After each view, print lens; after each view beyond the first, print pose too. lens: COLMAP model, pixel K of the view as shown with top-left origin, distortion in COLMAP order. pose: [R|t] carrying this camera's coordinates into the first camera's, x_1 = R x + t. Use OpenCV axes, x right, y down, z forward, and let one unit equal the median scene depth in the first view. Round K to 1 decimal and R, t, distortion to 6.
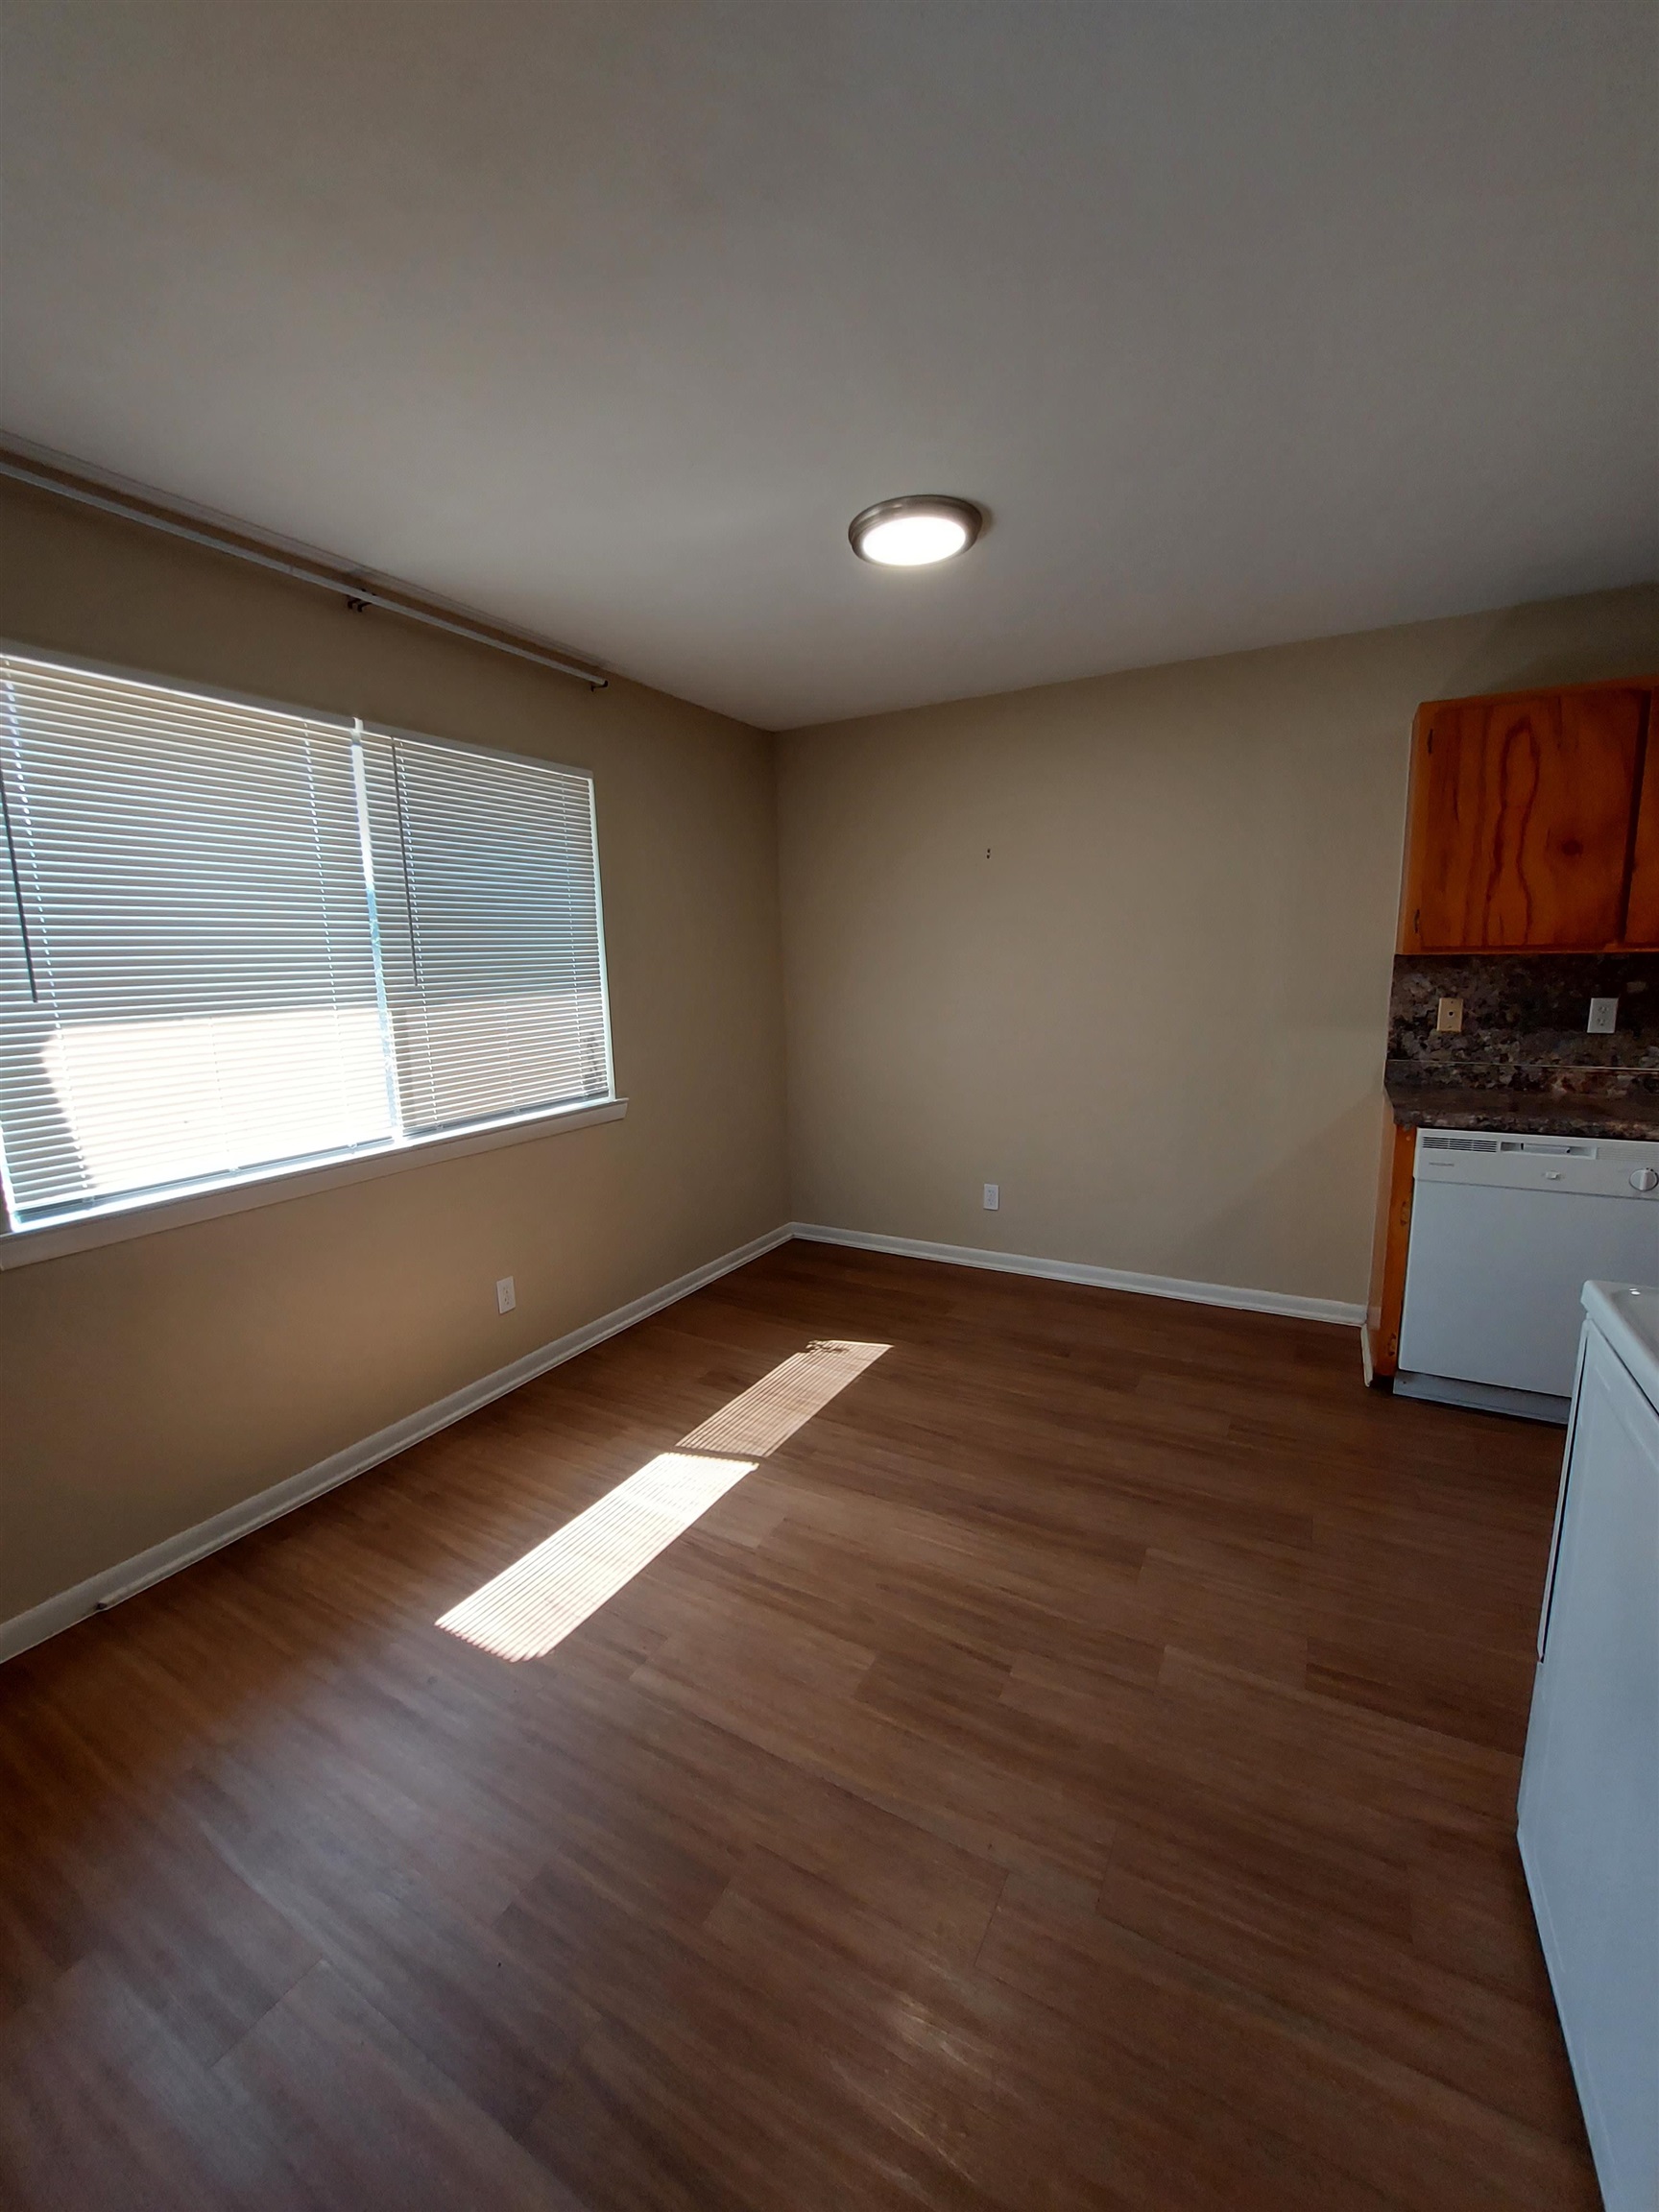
lens RADIAL K [[890.2, 0, 834.3], [0, 890.2, 1095.5], [0, 0, 1]] dist [-0.003989, -0.000258]
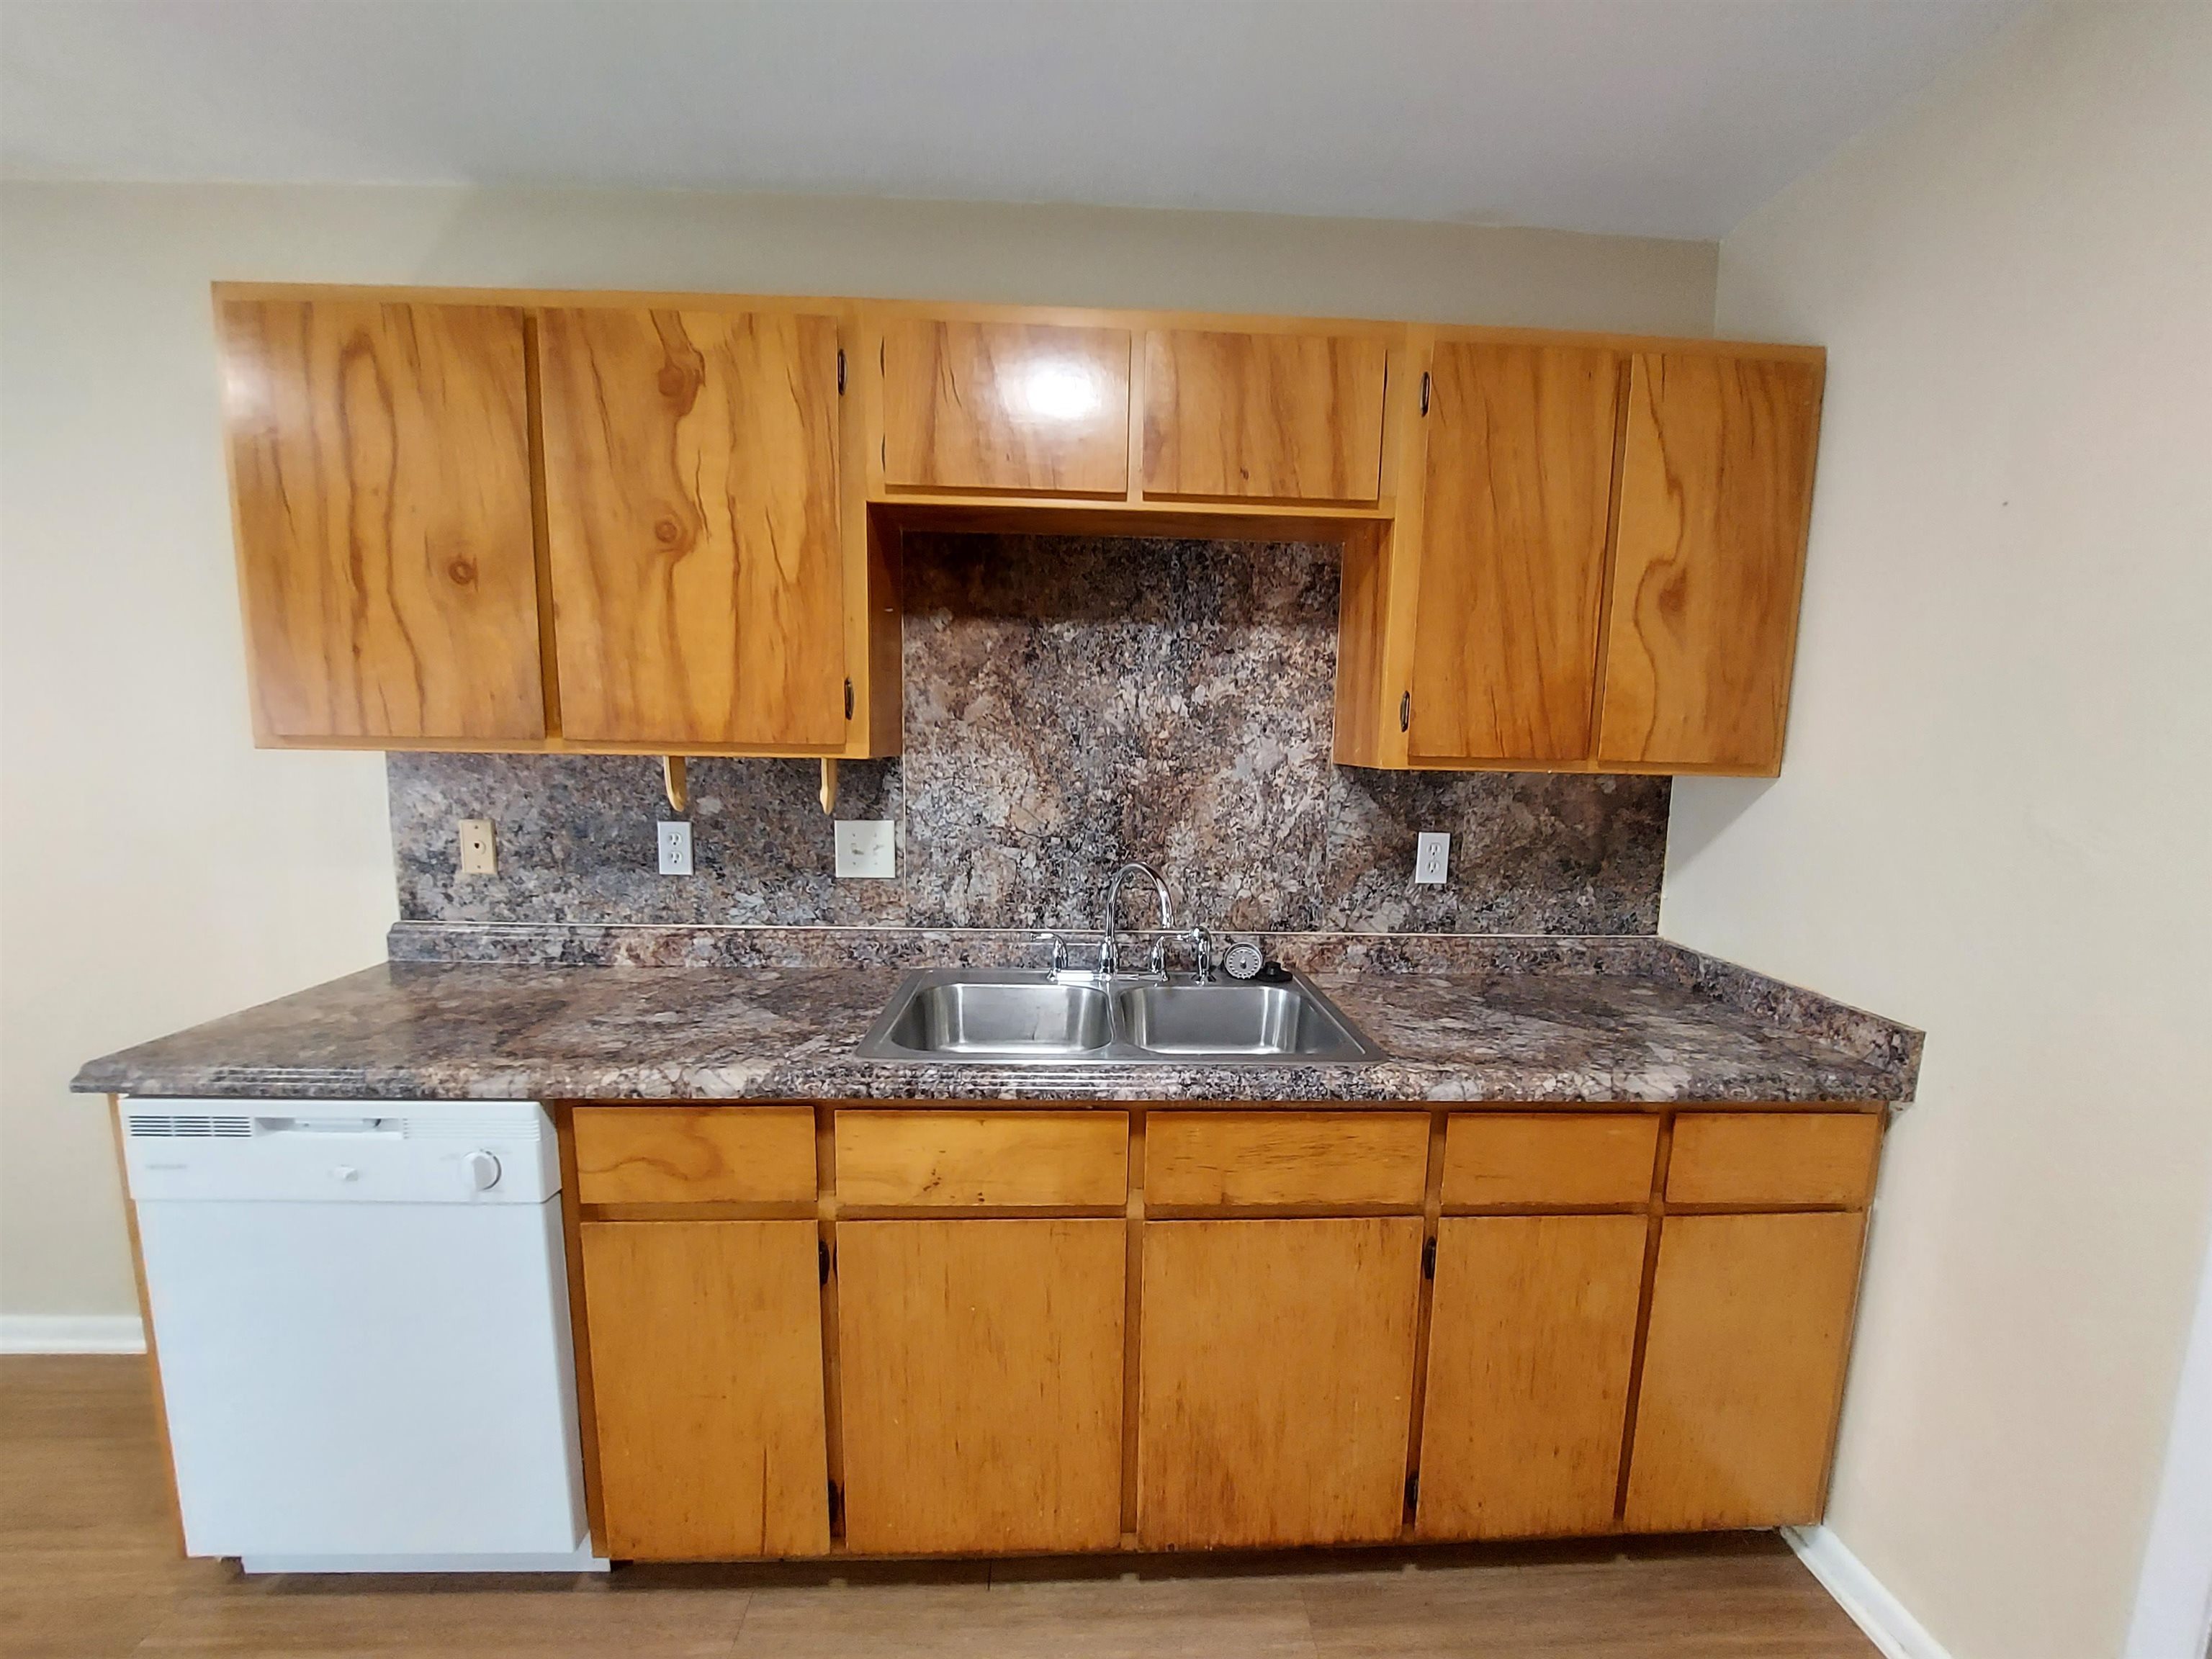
lens RADIAL K [[890.2, 0, 1102.4], [0, 890.2, 847.0], [0, 0, 1]] dist [-0.003989, -0.000258]
pose [[0.861536, -0.025149, 0.507073, 0.784384], [0.042699, 0.998823, -0.023011, -0.060819], [-0.505897, 0.041476, 0.861596, 0.261664]]
